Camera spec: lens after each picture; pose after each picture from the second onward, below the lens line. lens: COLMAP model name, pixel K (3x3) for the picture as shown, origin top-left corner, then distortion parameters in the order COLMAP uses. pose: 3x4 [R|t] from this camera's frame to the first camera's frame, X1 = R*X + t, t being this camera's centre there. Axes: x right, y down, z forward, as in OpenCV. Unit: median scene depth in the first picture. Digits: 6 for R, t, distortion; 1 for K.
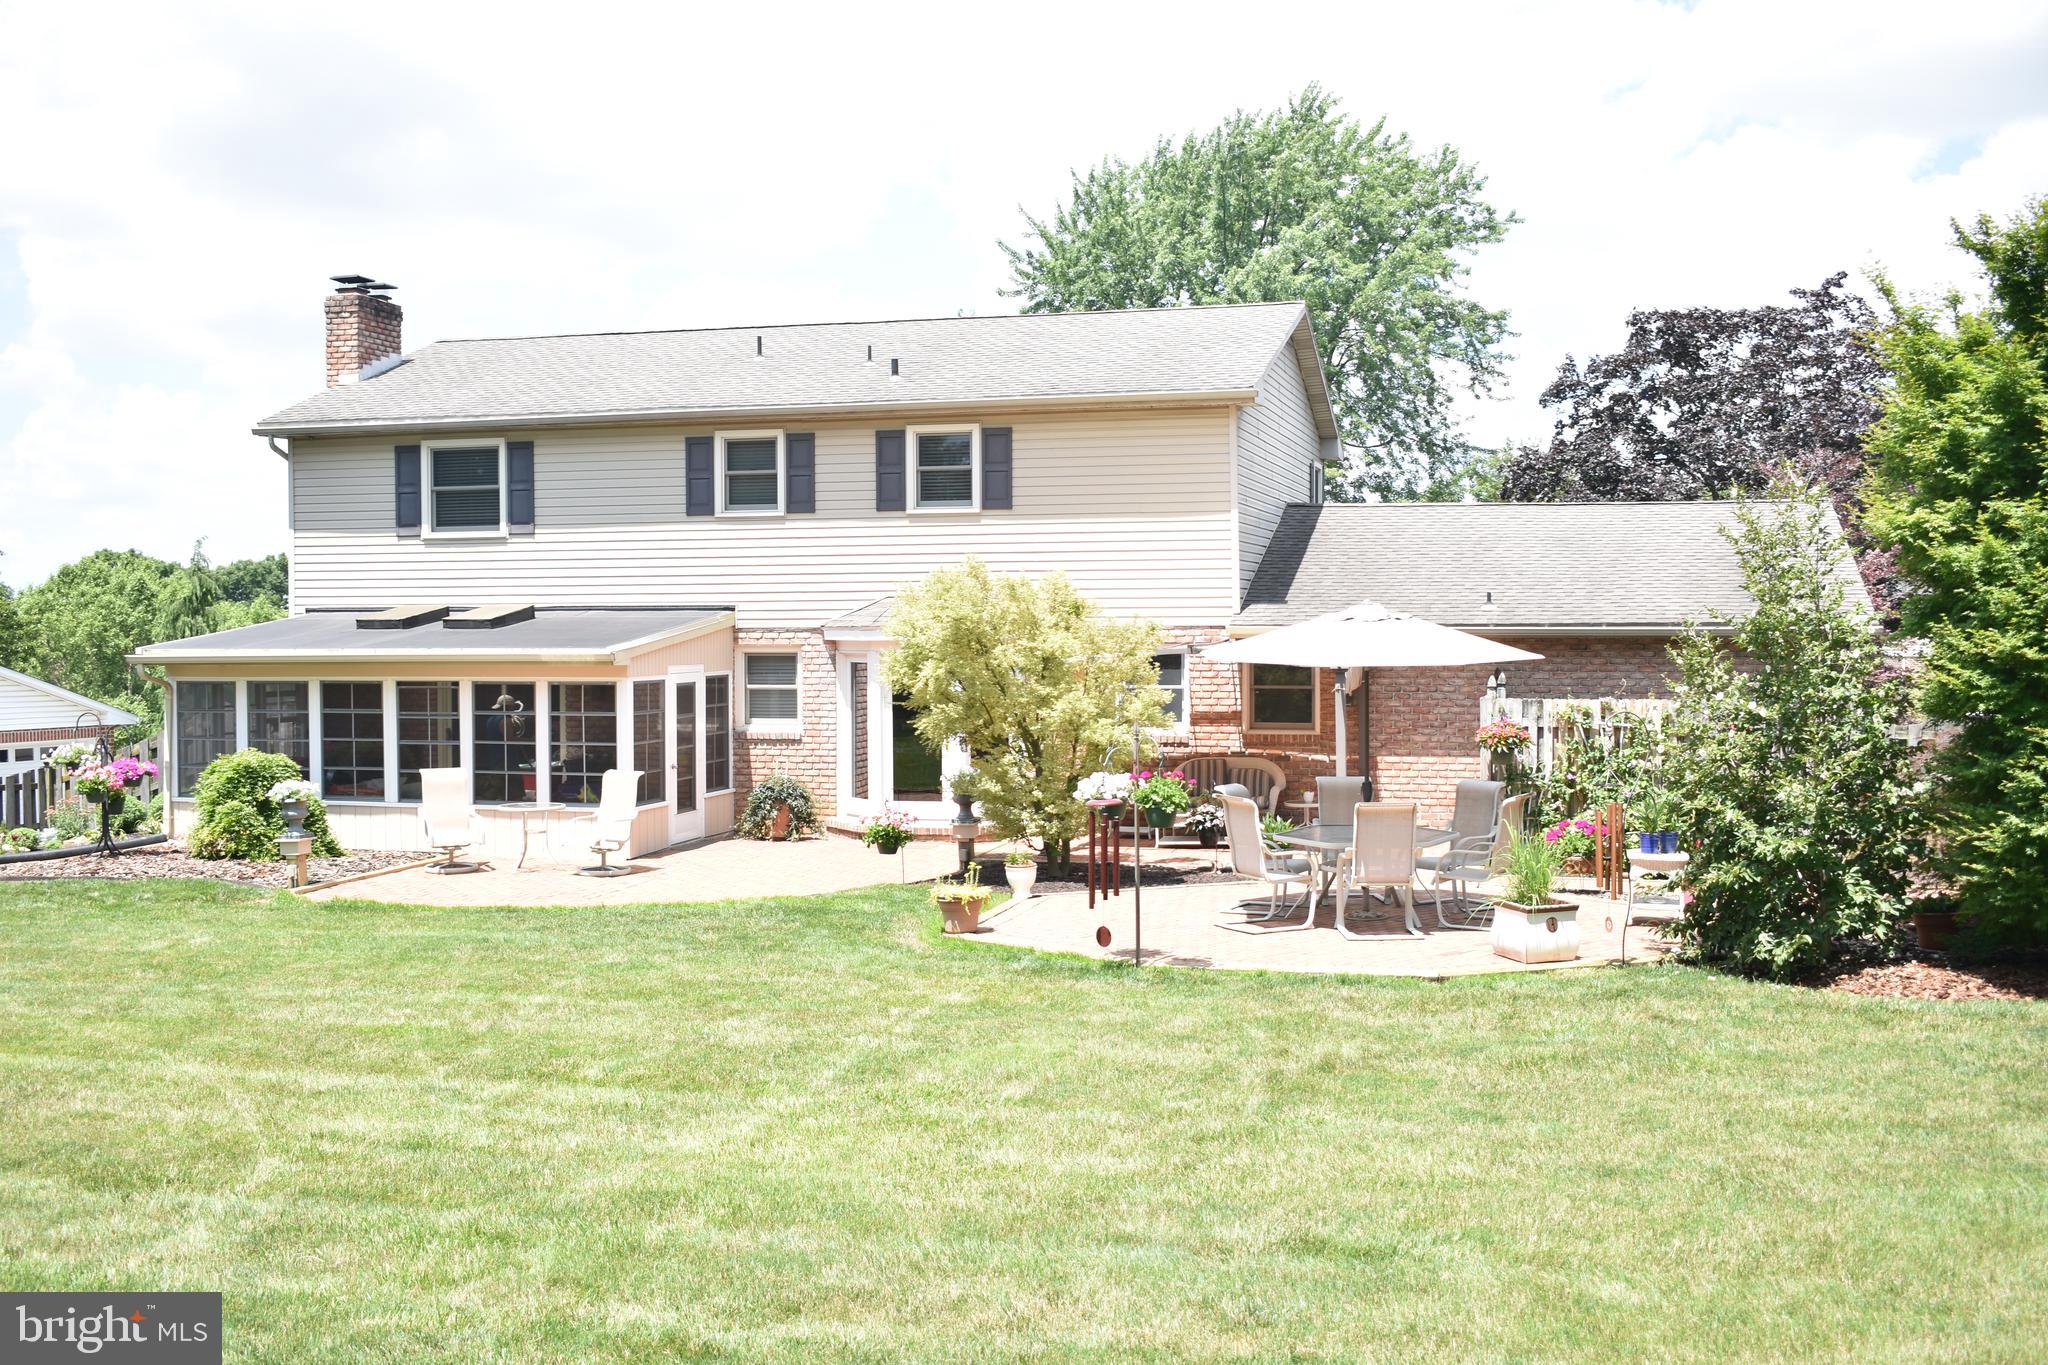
lens RADIAL K [[2117.3, 0, 1013.8], [0, 2117.3, 664.9], [0, 0, 1]] dist [-0.072800, 0.000000]
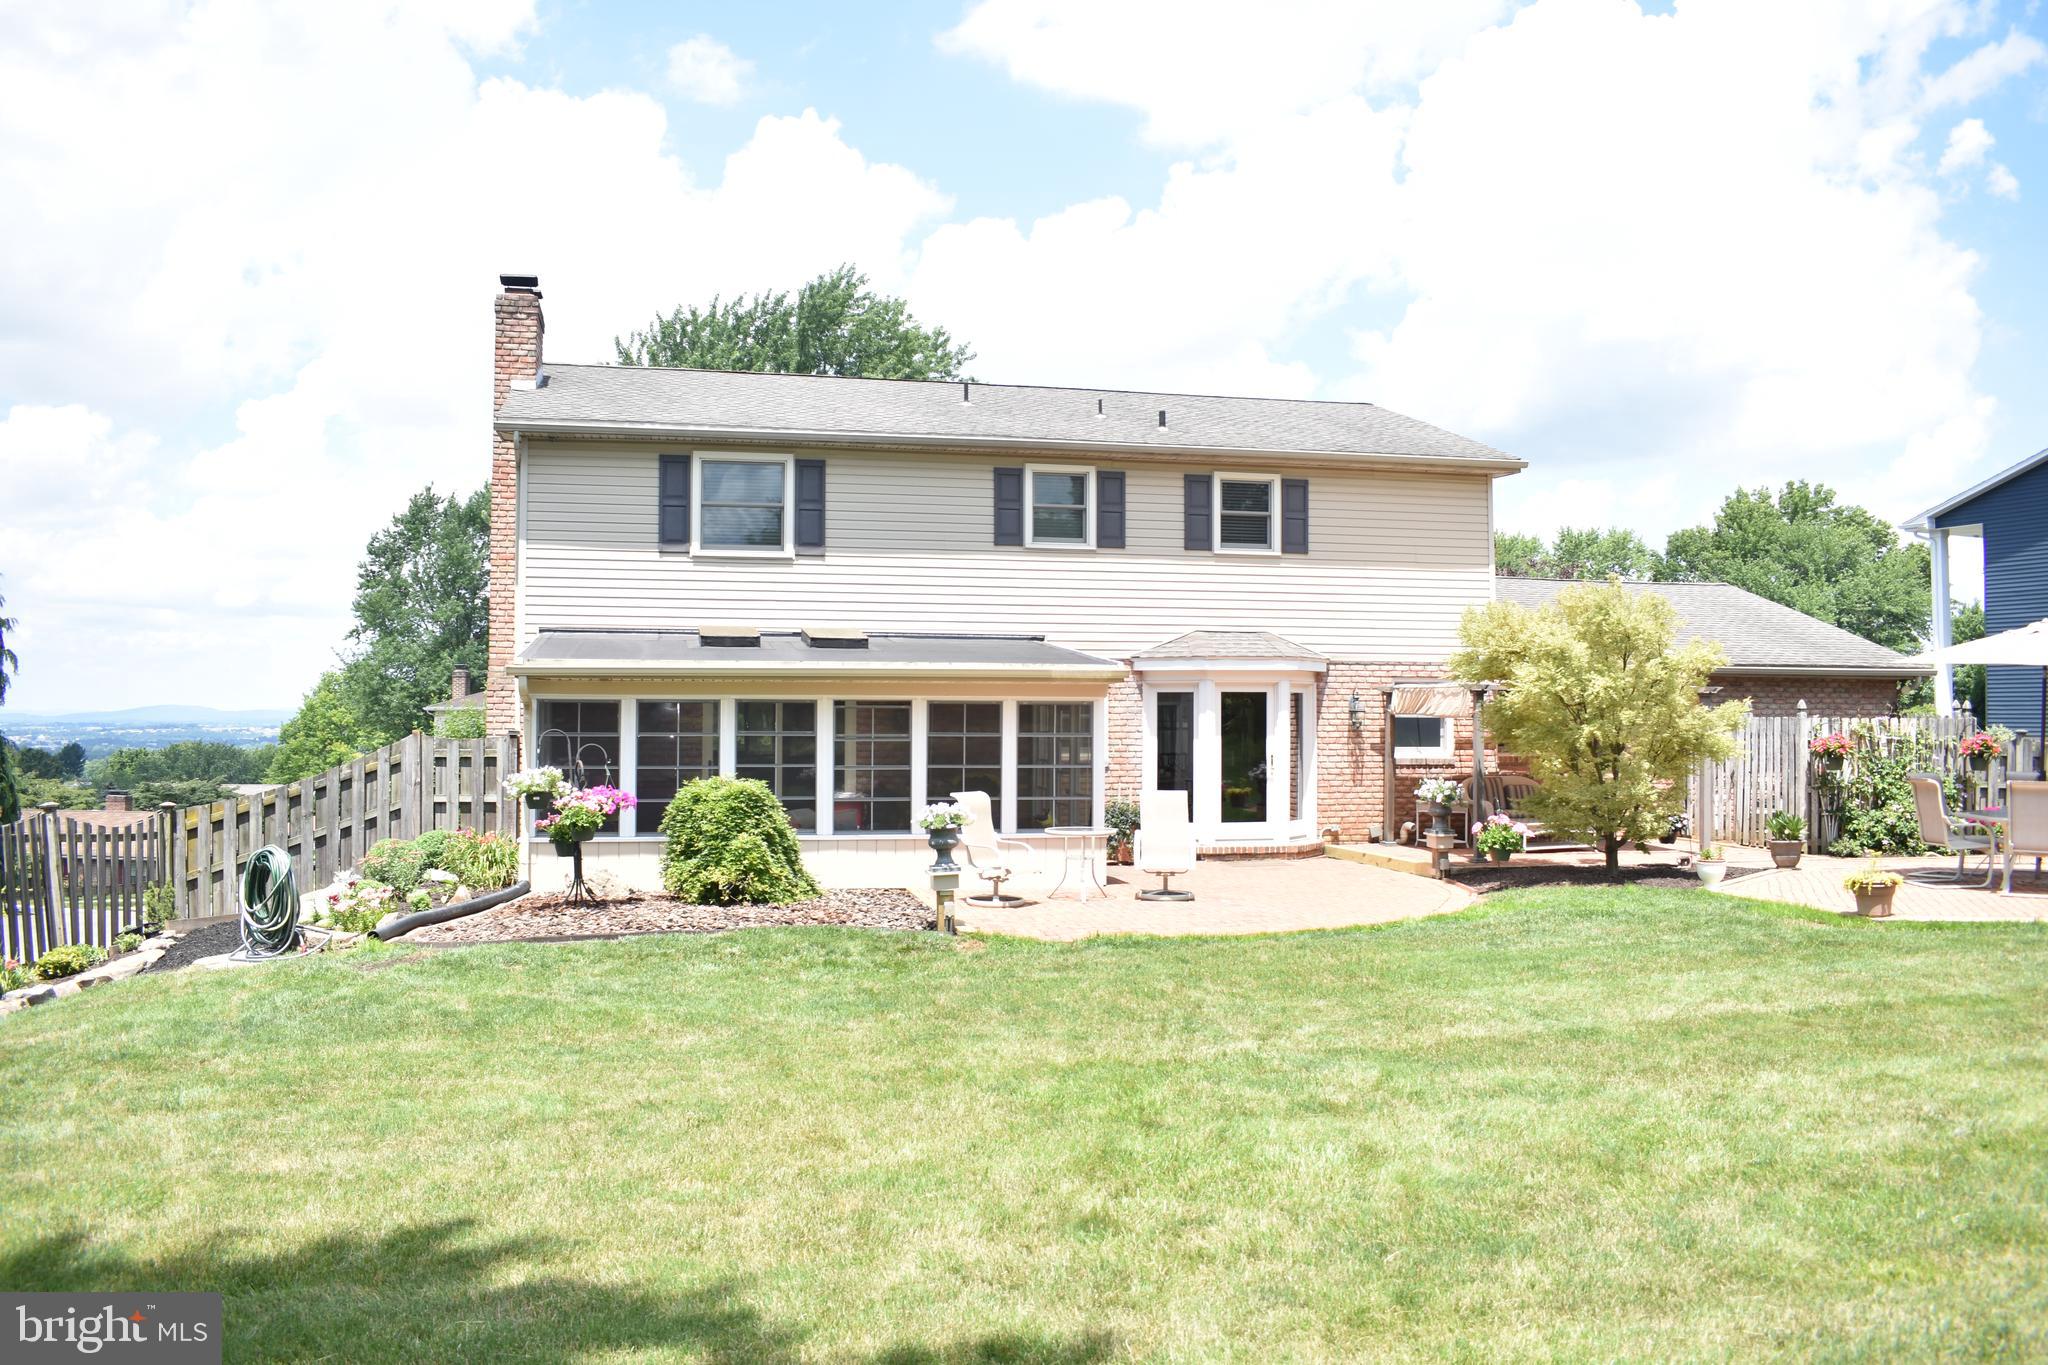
lens RADIAL K [[1594.8, 0, 1012.0], [0, 1594.8, 670.9], [0, 0, 1]] dist [-0.098778, 0.019434]
pose [[0.886711, 0.021477, 0.461825, -0.502602], [0.002049, 0.998728, -0.050379, 0.027591], [-0.462320, 0.045618, 0.885539, 0.333490]]
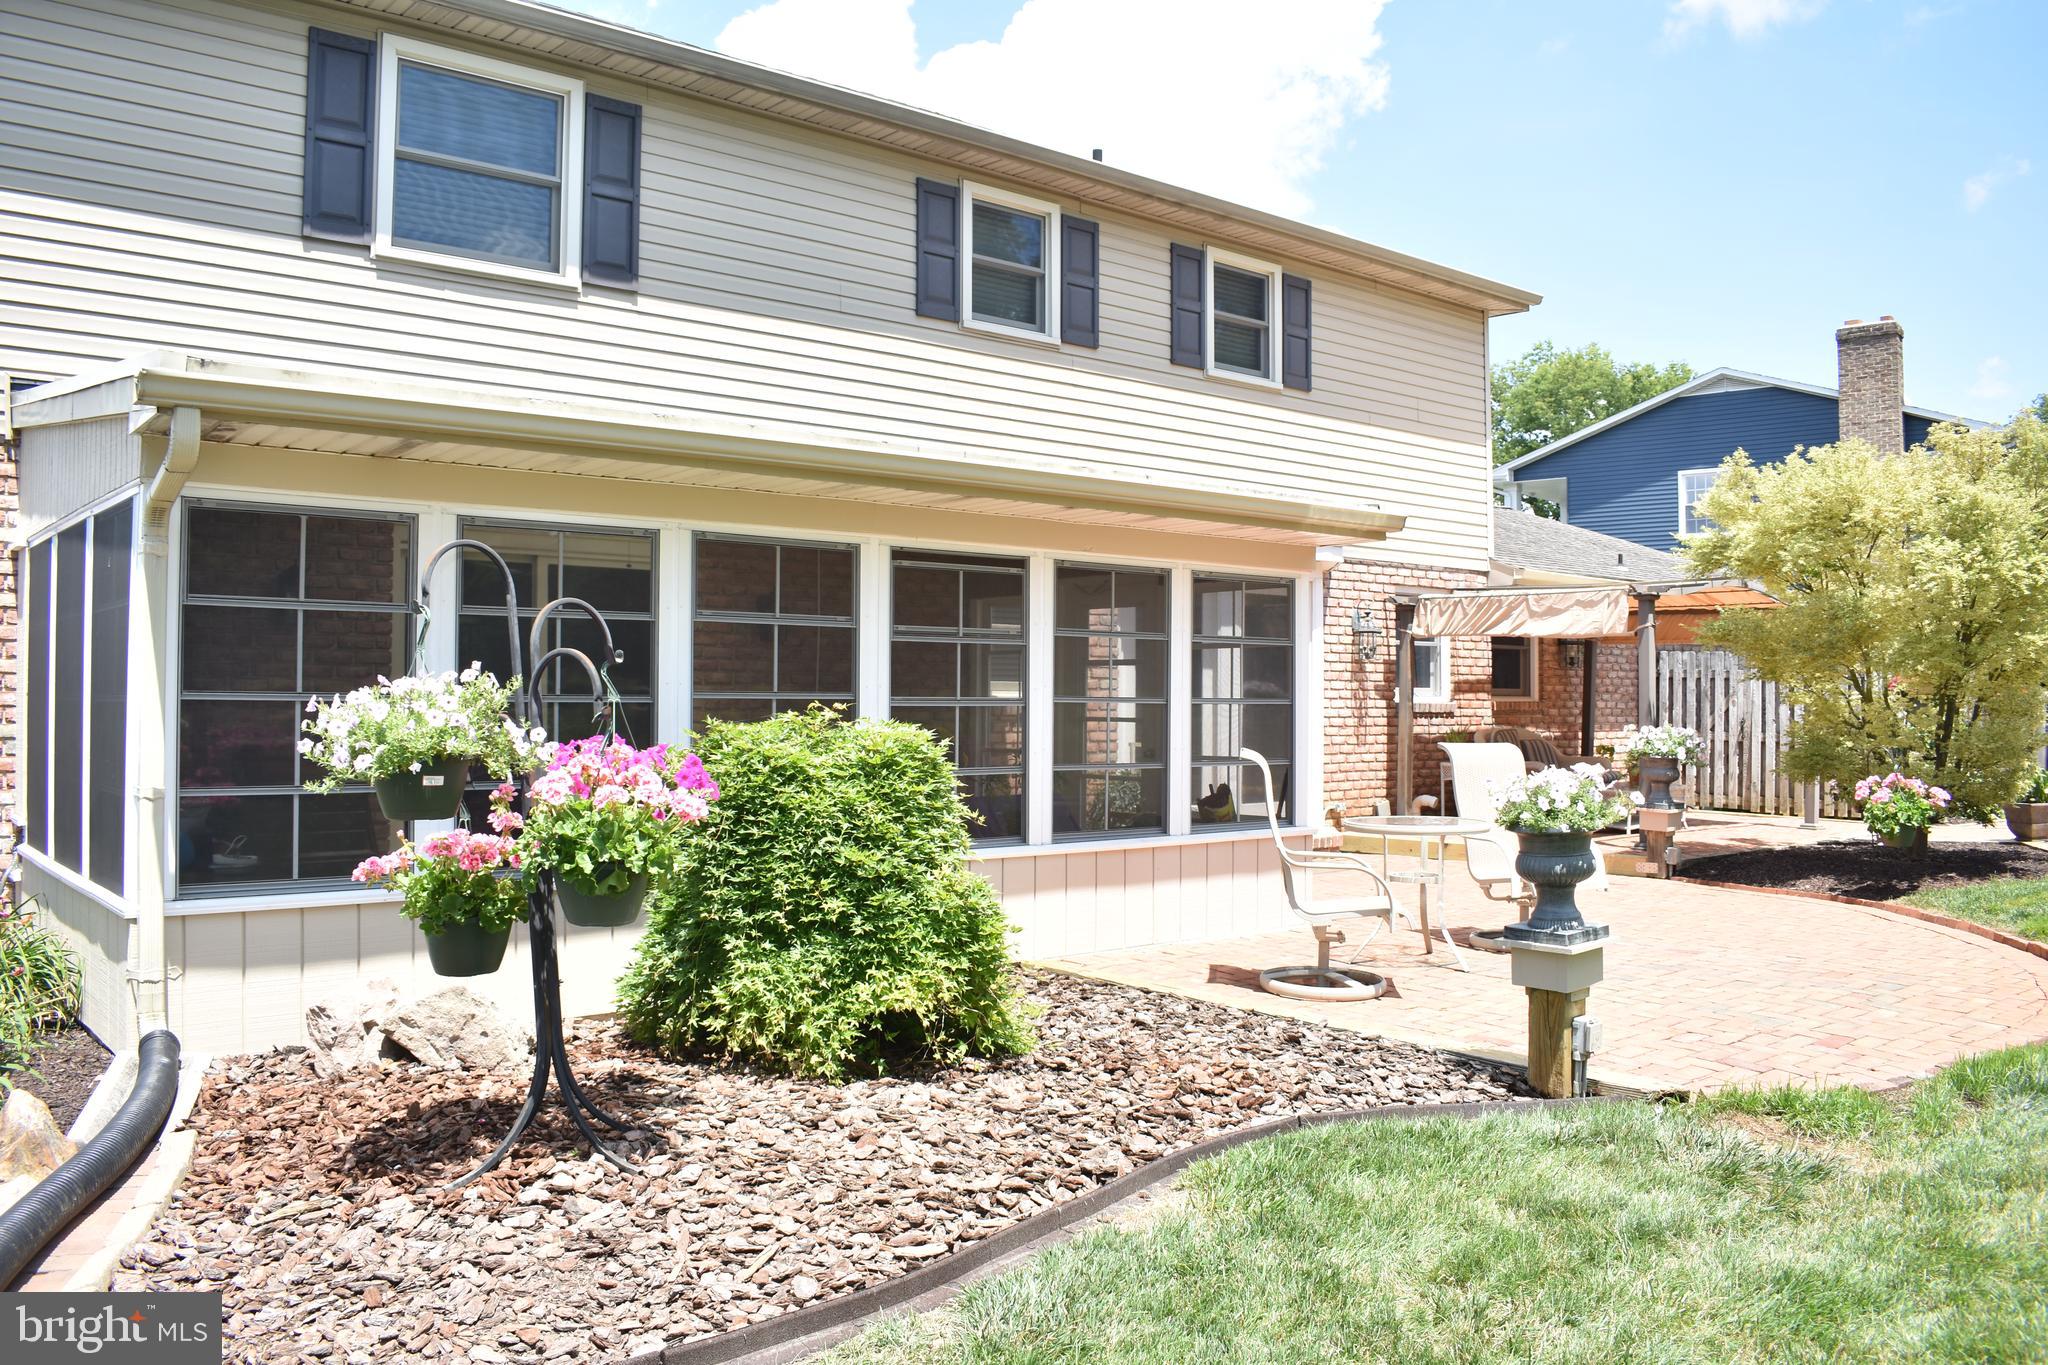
lens RADIAL K [[1594.8, 0, 1017.6], [0, 1594.8, 678.9], [0, 0, 1]] dist [-0.098778, 0.019434]
pose [[0.576157, 0.018357, 0.817133, -0.486356], [0.011674, 0.999461, -0.030684, 0.038833], [-0.817256, 0.027218, 0.575632, 0.750724]]
